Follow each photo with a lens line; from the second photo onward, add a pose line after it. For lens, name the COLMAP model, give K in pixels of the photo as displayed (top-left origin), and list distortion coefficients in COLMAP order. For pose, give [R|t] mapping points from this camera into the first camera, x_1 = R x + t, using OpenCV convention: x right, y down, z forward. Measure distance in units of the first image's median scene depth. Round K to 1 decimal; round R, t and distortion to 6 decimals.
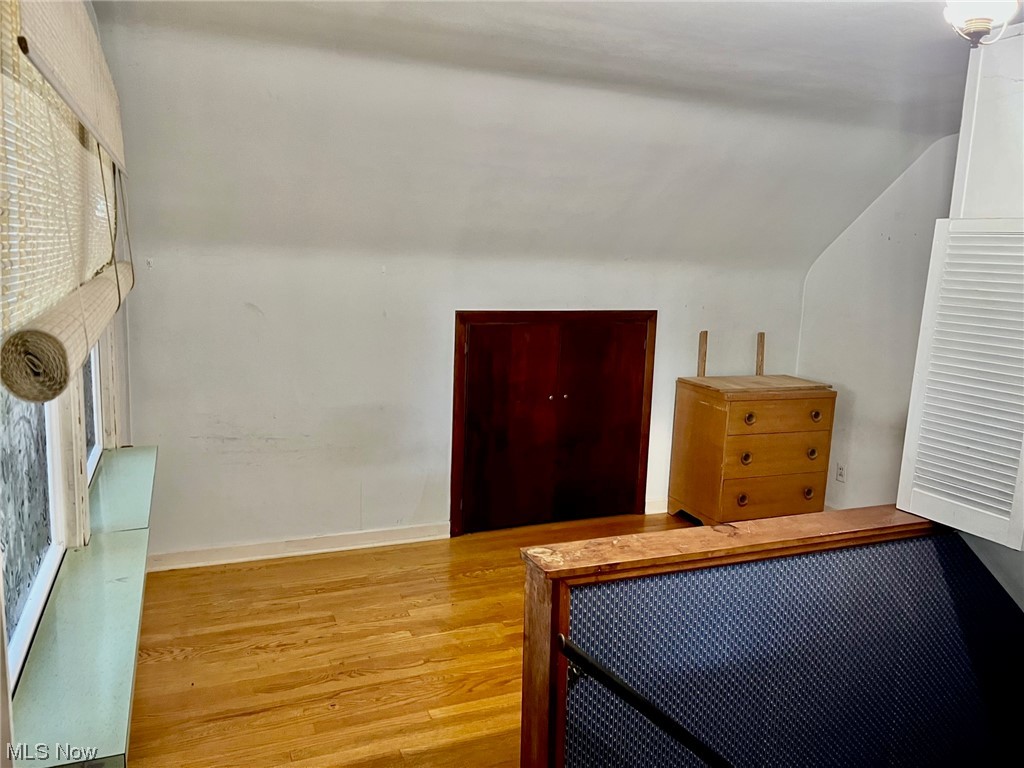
lens RADIAL K [[759.5, 0, 512.0], [0, 759.5, 384.0], [0, 0, 1]] dist [0.084844, -0.122220]
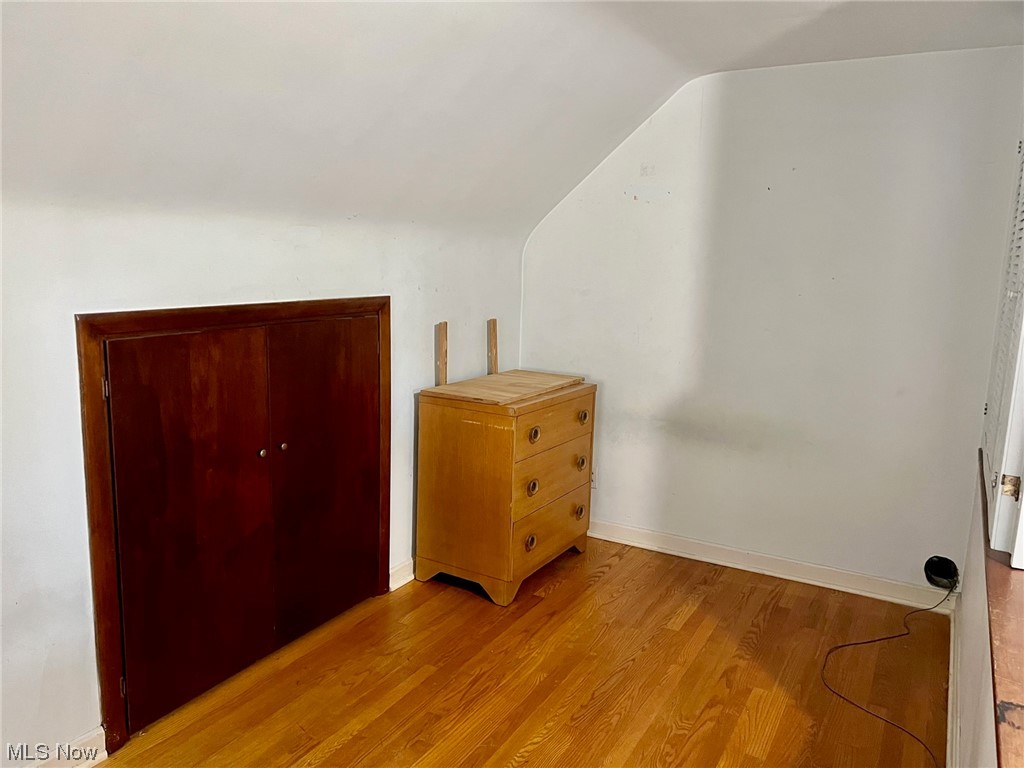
lens RADIAL K [[759.5, 0, 512.0], [0, 759.5, 384.0], [0, 0, 1]] dist [0.084844, -0.122220]
pose [[0.783595, -0.118212, 0.609922, -0.147931], [0.104392, 0.992826, 0.058307, -0.047824], [-0.612439, 0.017982, 0.790313, 0.403371]]
